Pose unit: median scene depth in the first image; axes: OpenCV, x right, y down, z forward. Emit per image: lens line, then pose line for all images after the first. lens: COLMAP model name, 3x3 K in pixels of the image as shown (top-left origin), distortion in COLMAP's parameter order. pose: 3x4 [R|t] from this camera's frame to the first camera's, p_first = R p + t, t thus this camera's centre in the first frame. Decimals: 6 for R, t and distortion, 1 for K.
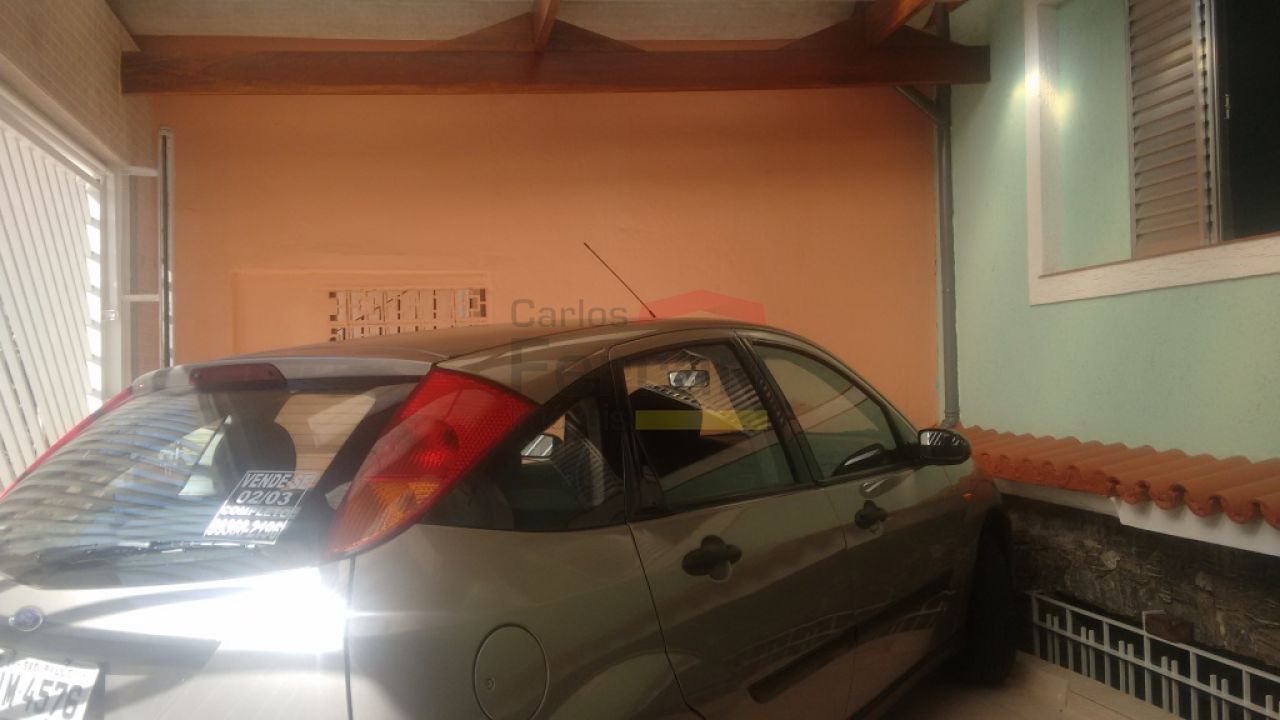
lens RADIAL K [[982.4, 0, 640.0], [0, 982.4, 360.0], [0, 0, 1]] dist [0.001624, -0.033674]
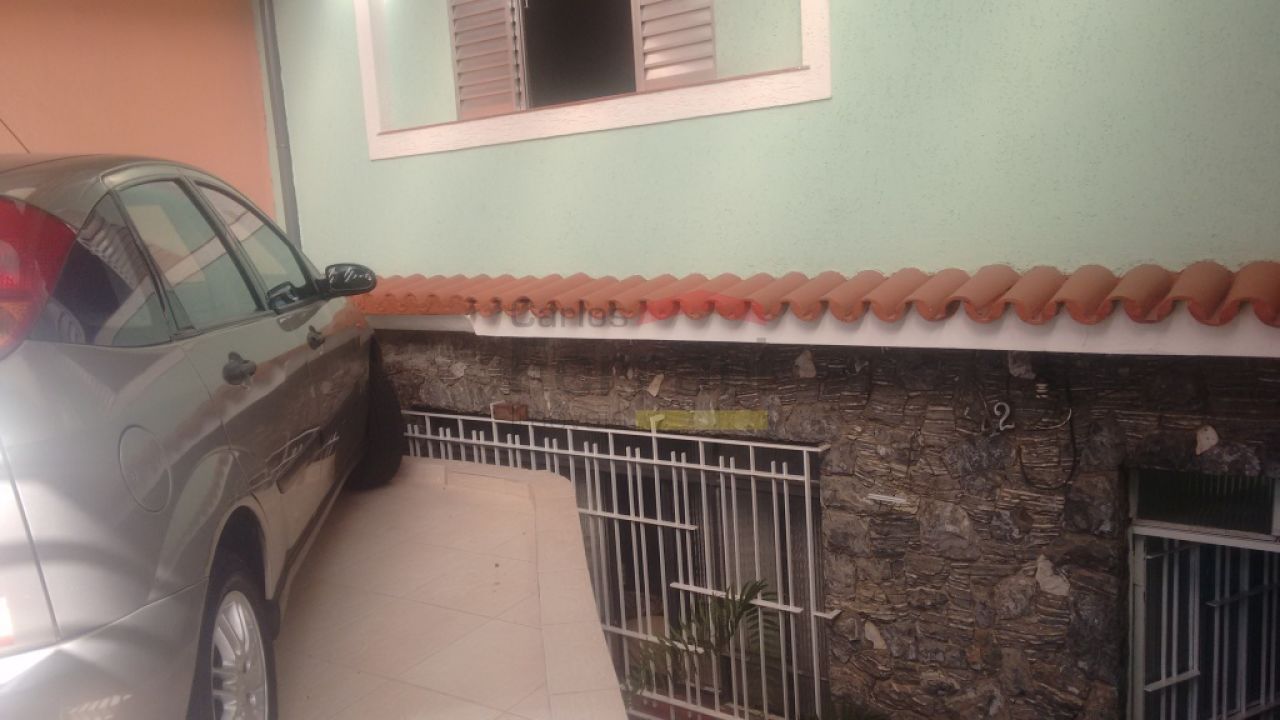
lens RADIAL K [[953.4, 0, 640.0], [0, 953.4, 360.0], [0, 0, 1]] dist [0.041986, -0.000249]
pose [[0.750052, -0.121704, 0.650085, -0.138227], [0.030907, 0.988300, 0.149361, 0.019707], [-0.660656, -0.091937, 0.745037, -0.050580]]
